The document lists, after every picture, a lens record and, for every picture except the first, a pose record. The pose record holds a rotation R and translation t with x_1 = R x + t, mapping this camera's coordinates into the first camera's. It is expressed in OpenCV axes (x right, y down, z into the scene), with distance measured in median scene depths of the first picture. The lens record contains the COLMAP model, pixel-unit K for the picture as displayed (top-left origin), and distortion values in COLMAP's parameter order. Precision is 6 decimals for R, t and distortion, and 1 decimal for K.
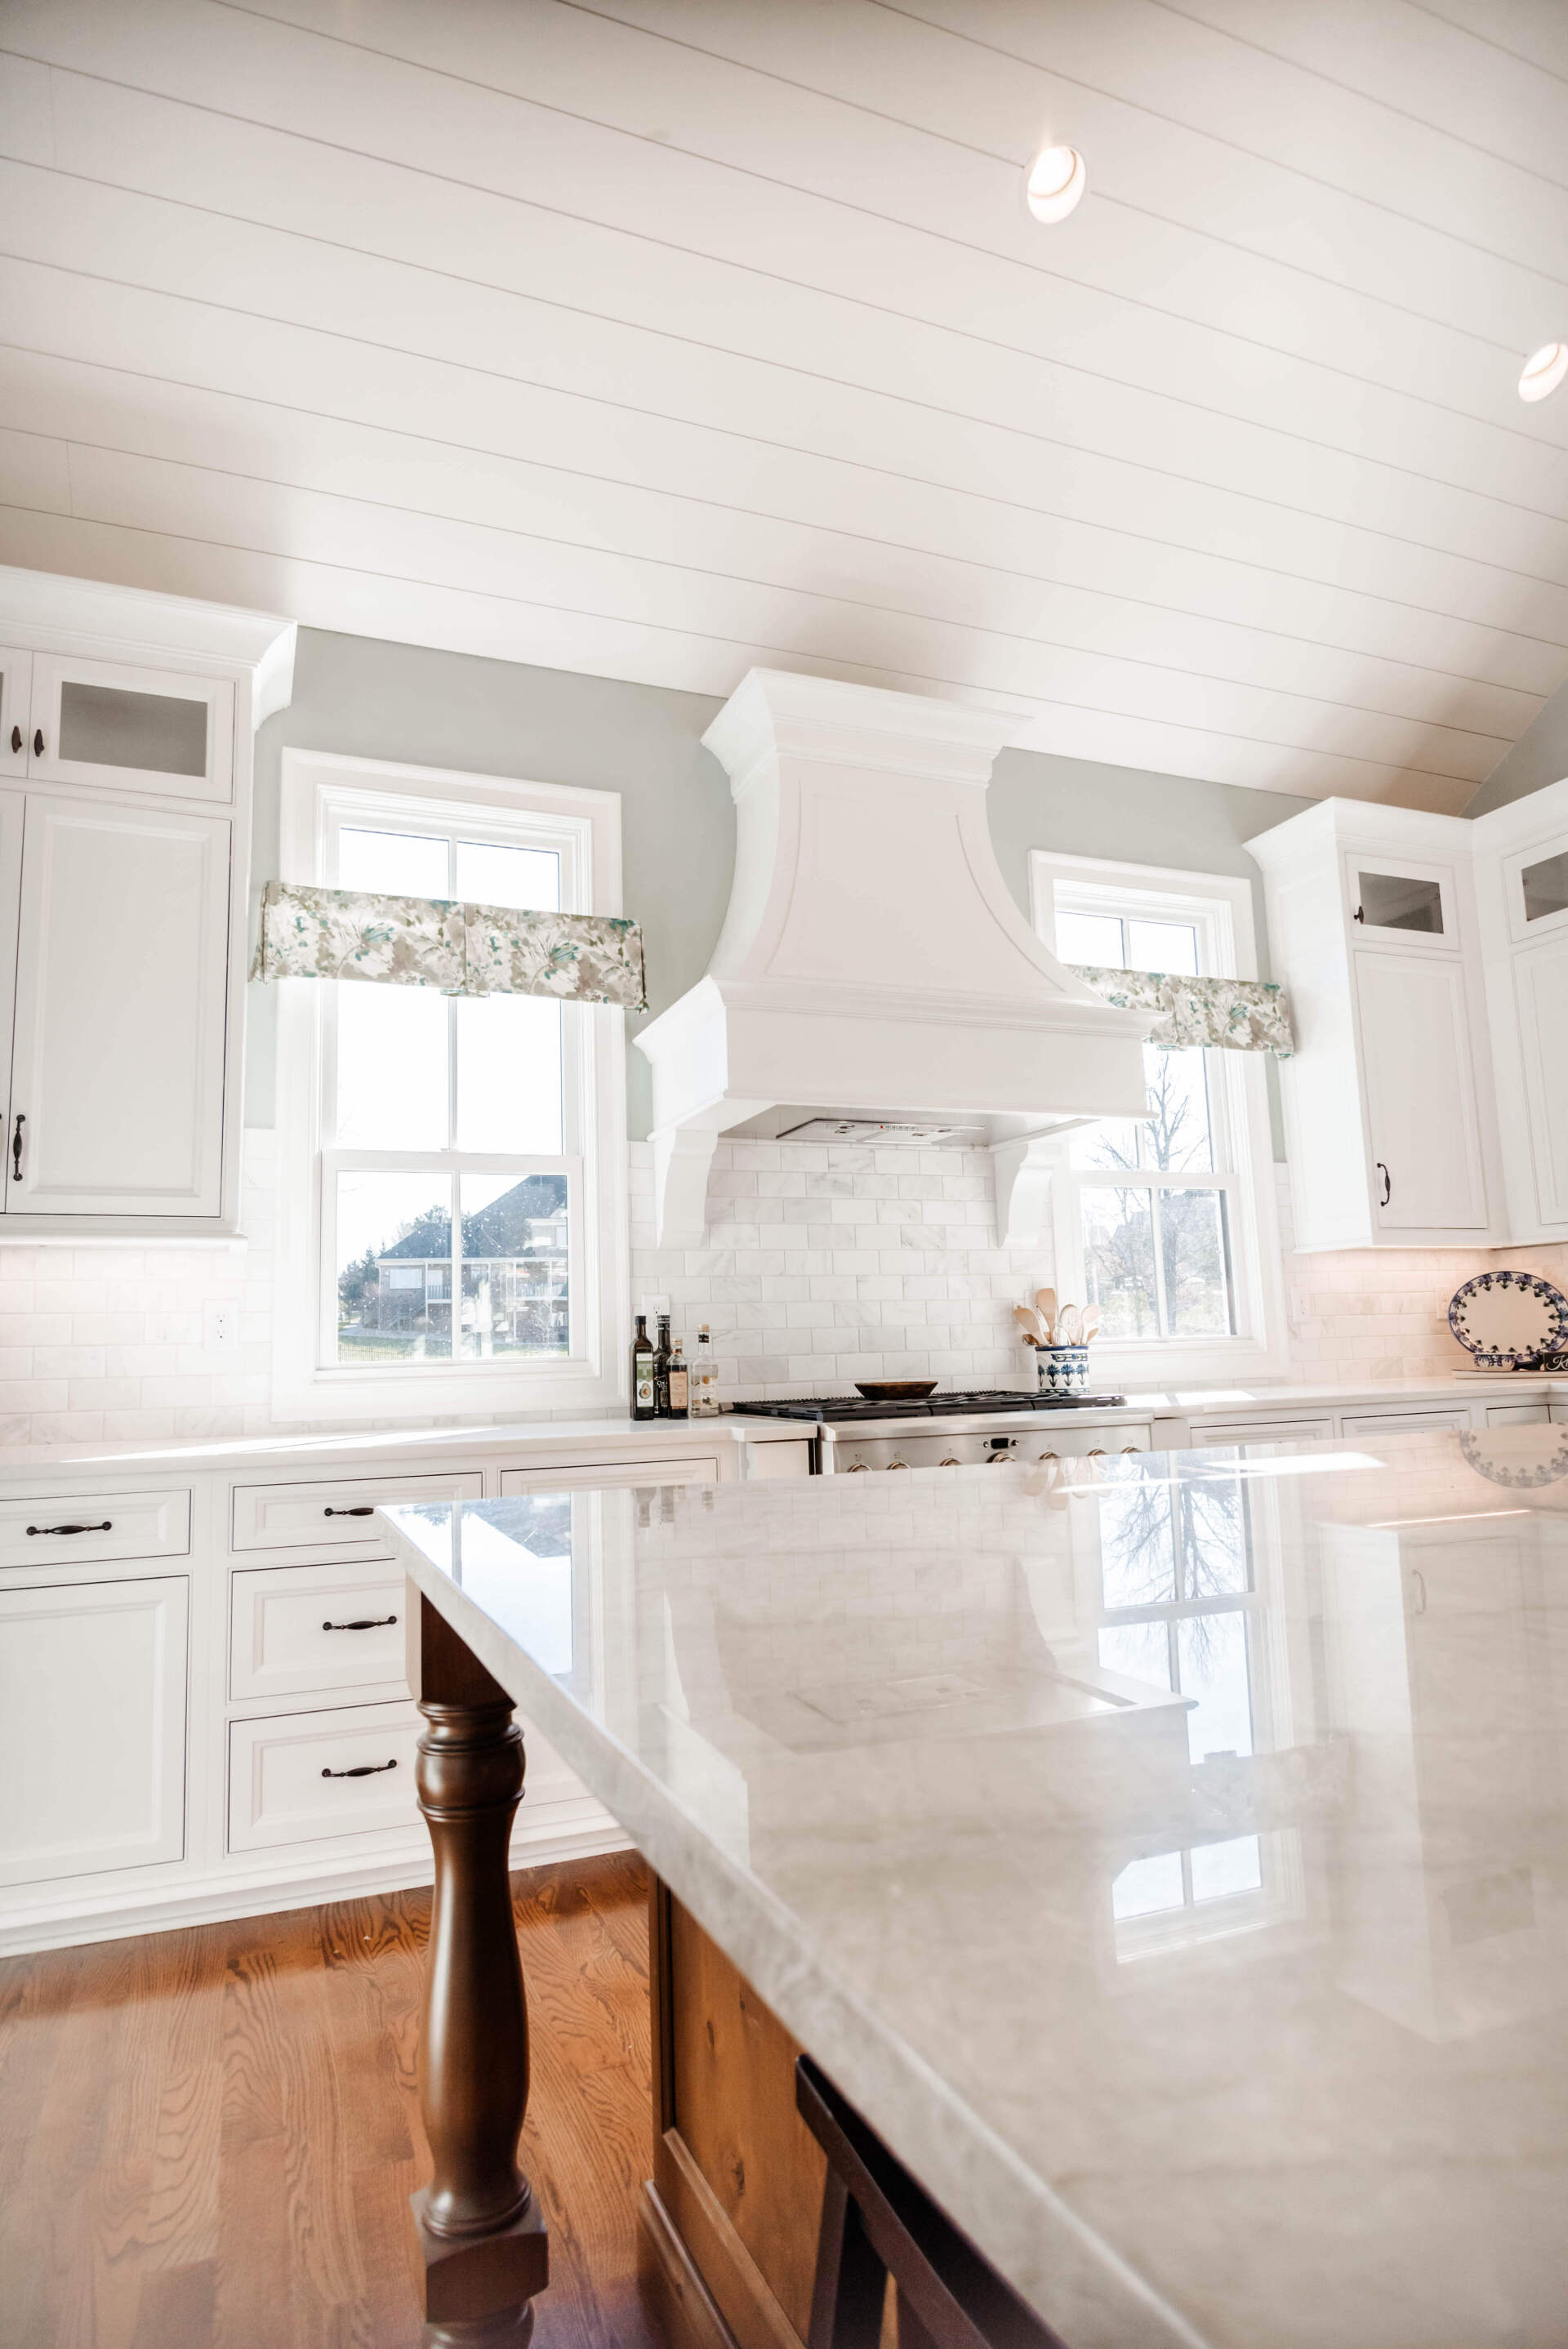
lens RADIAL K [[1285.7, 0, 727.9], [0, 1285.7, 1188.2], [0, 0, 1]] dist [-0.001101, -0.001666]
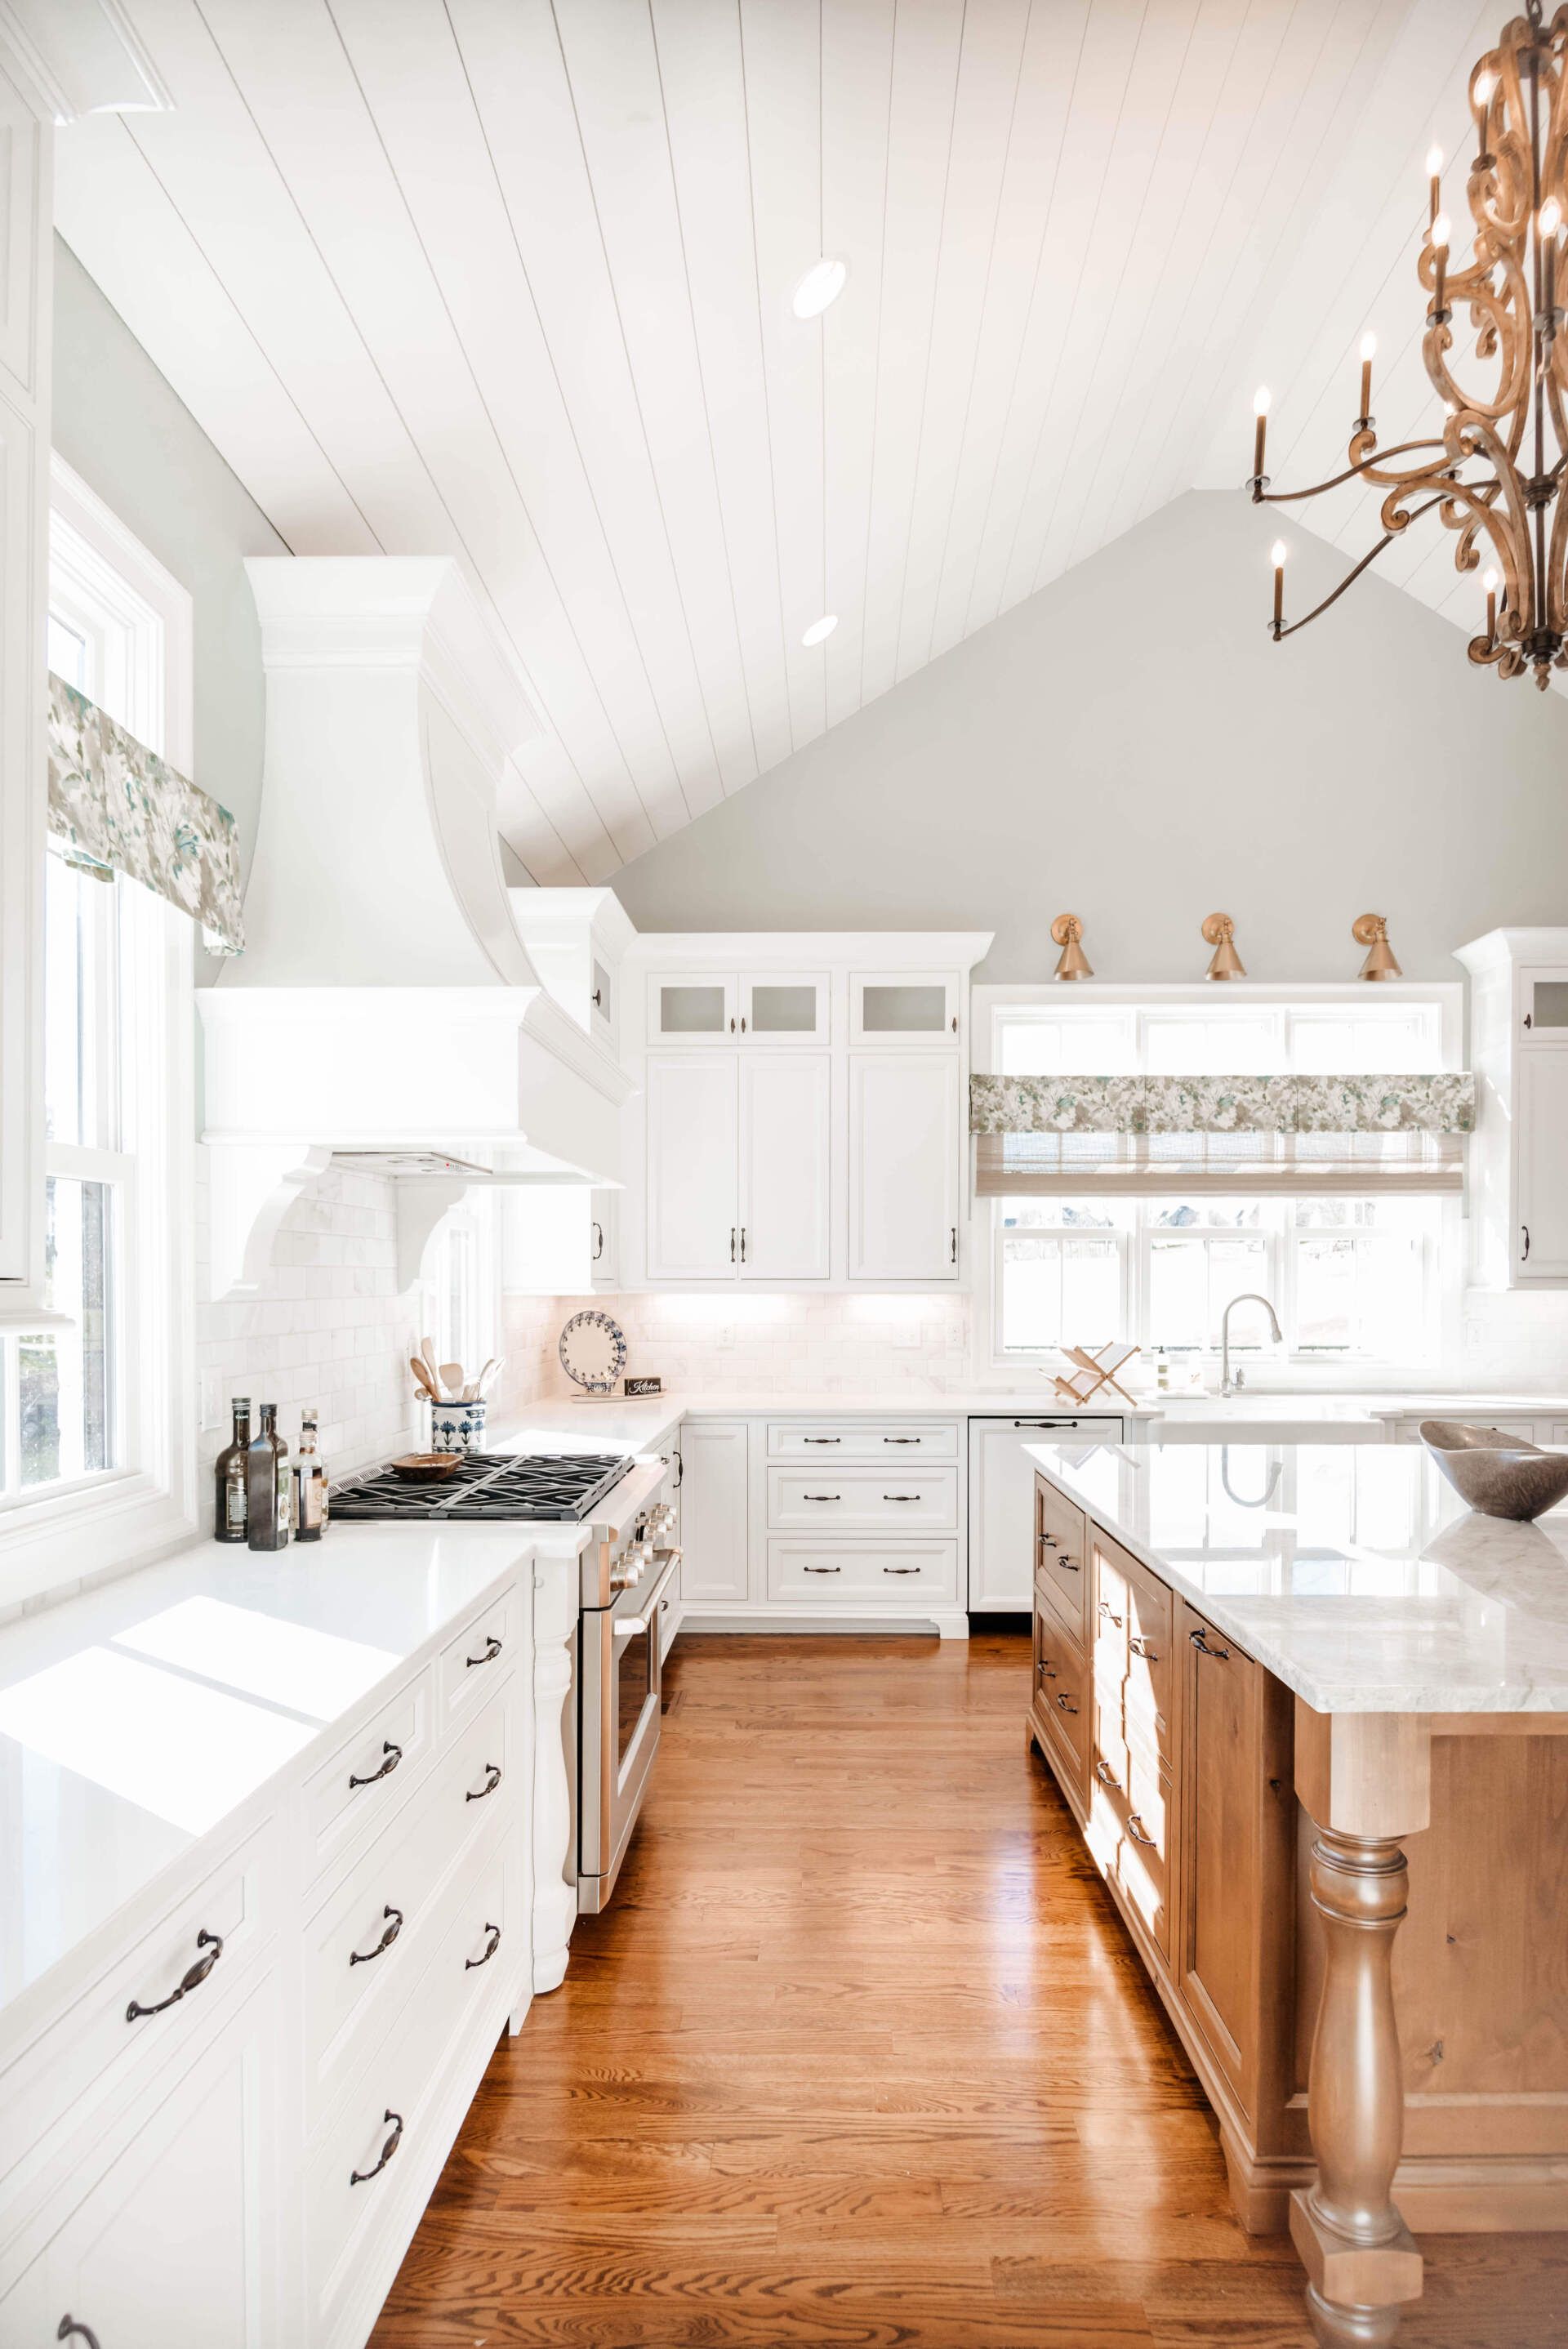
lens RADIAL K [[1340.9, 0, 794.7], [0, 1340.9, 1281.6], [0, 0, 1]] dist [-0.000497, -0.001390]
pose [[0.384545, 0.028120, 0.922678, -0.601404], [-0.129511, 0.991293, 0.023765, -0.021418], [-0.913976, -0.128636, 0.384839, 0.432274]]
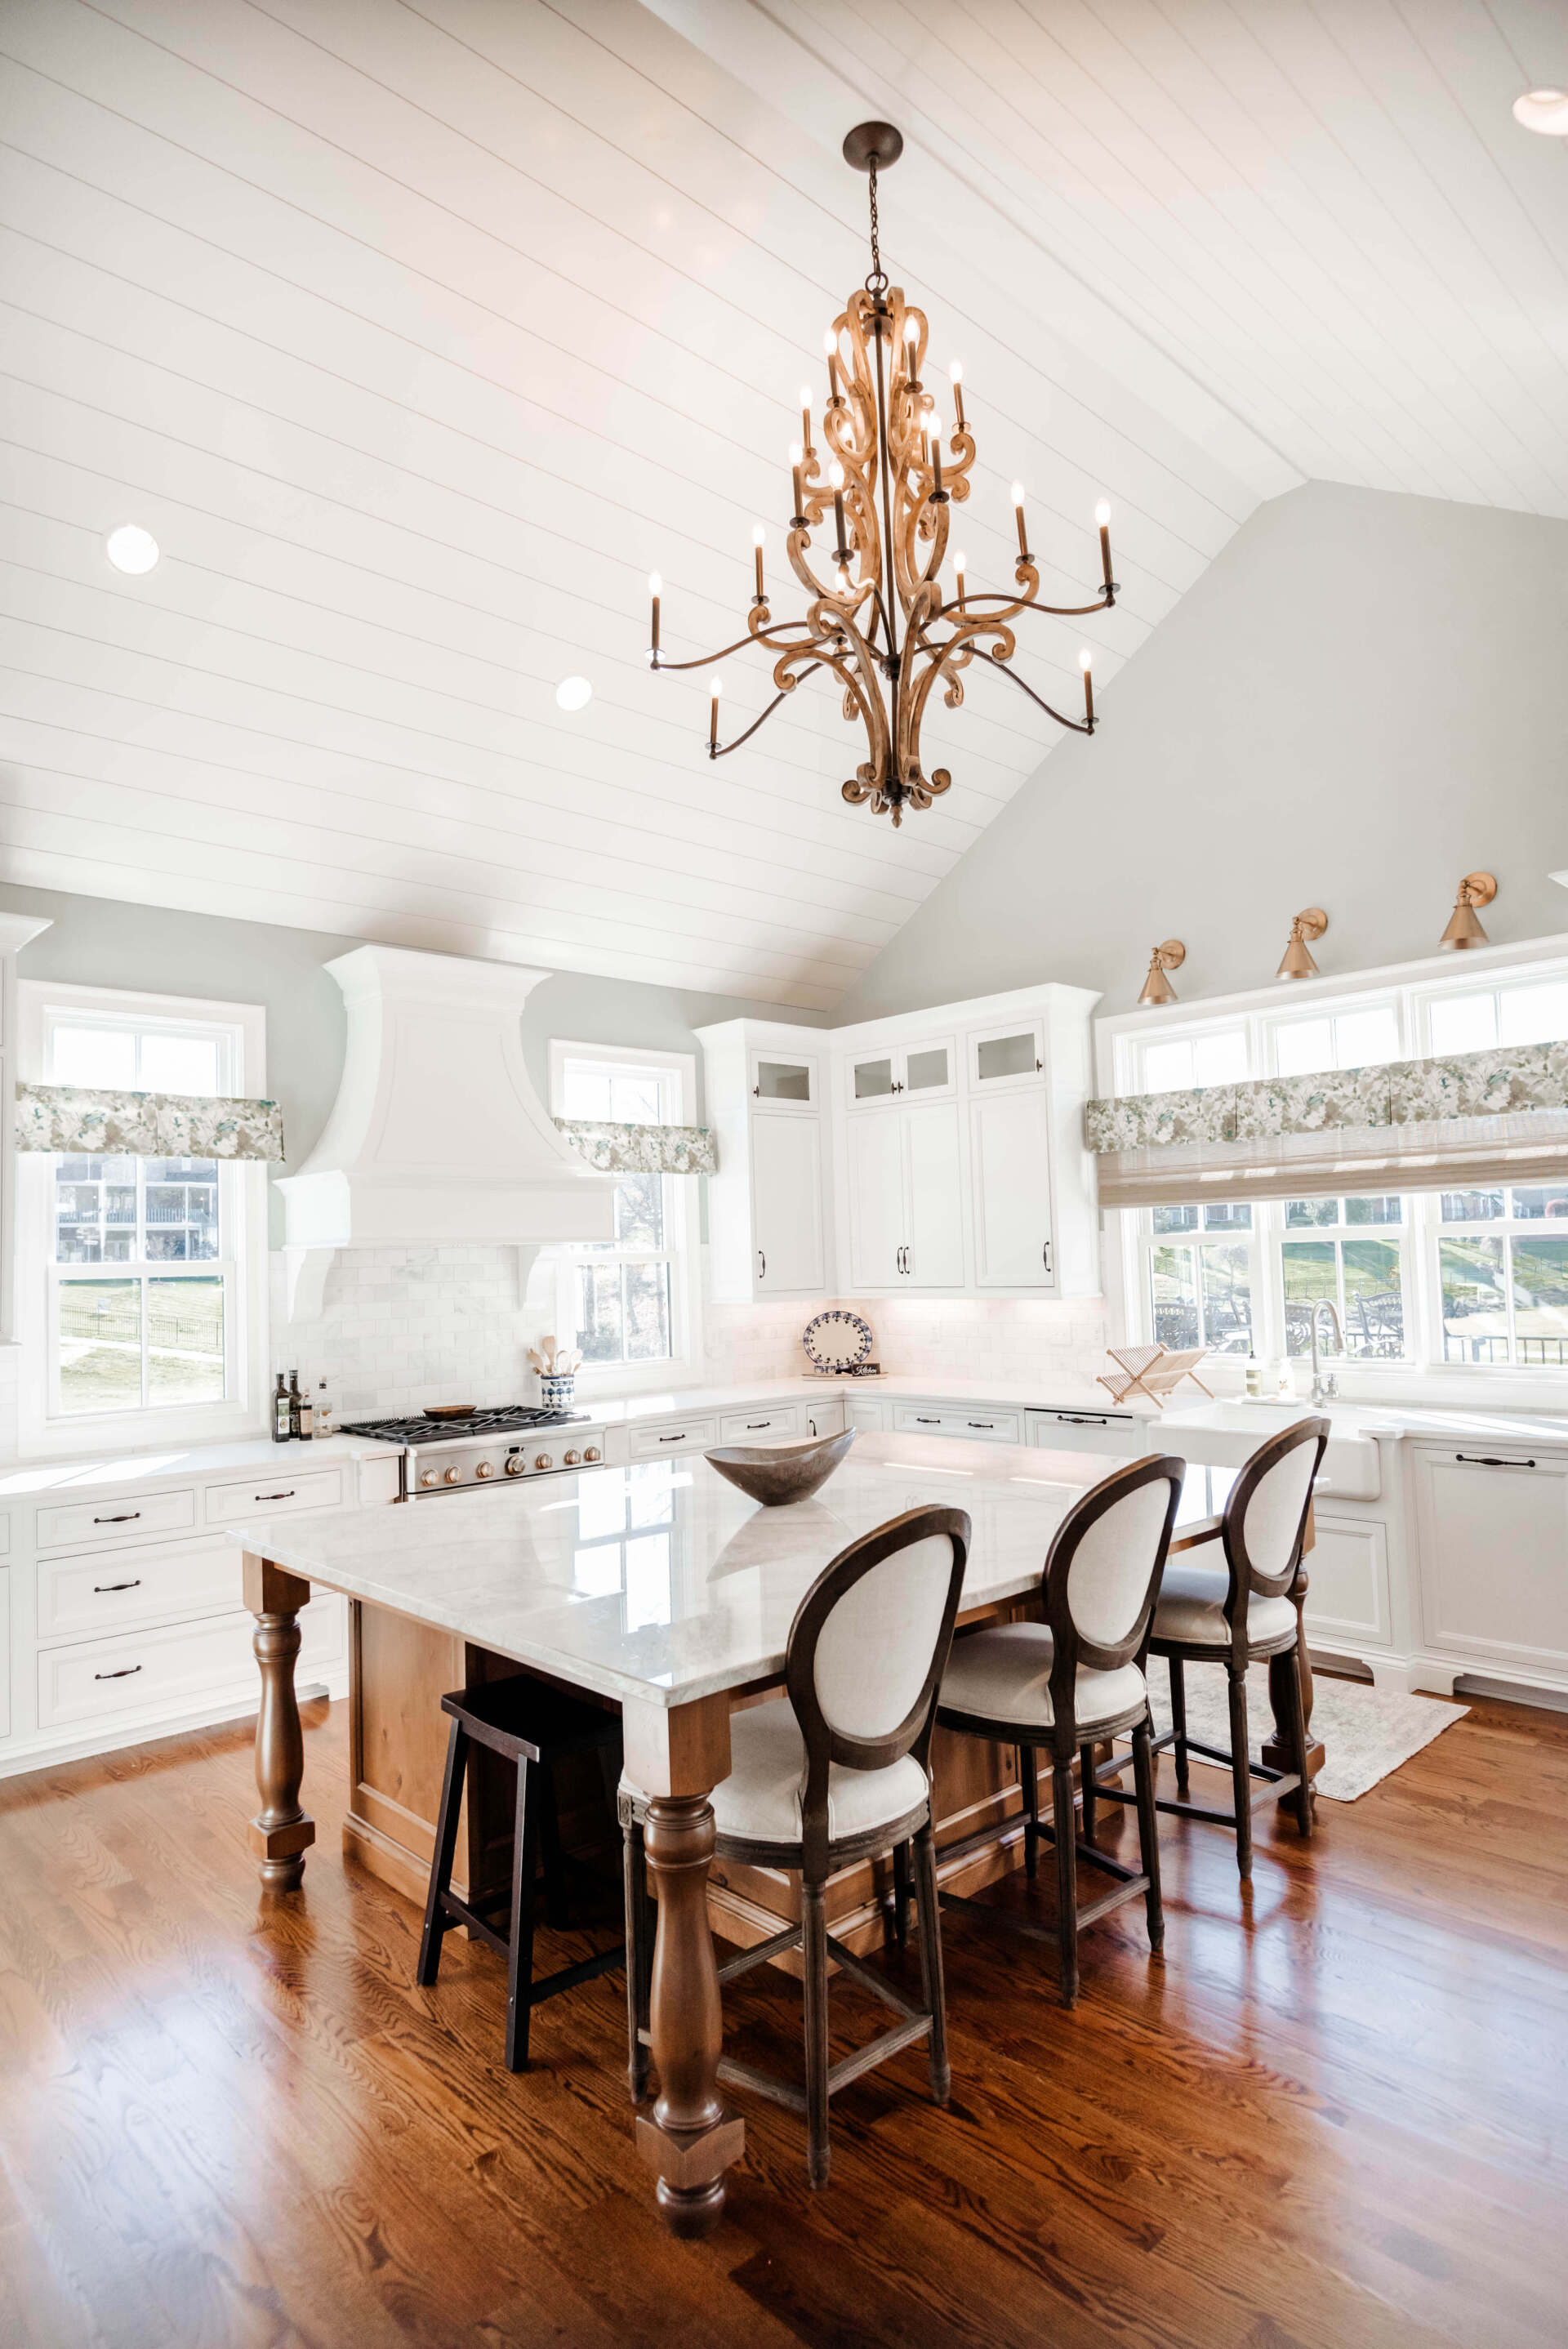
lens RADIAL K [[1303.3, 0, 729.4], [0, 1303.3, 1225.8], [0, 0, 1]] dist [-0.002457, -0.018072]
pose [[0.936829, 0.010624, 0.349627, -0.106143], [-0.041376, 0.995887, 0.080603, -0.207920], [-0.347333, -0.089978, 0.933415, -0.564562]]
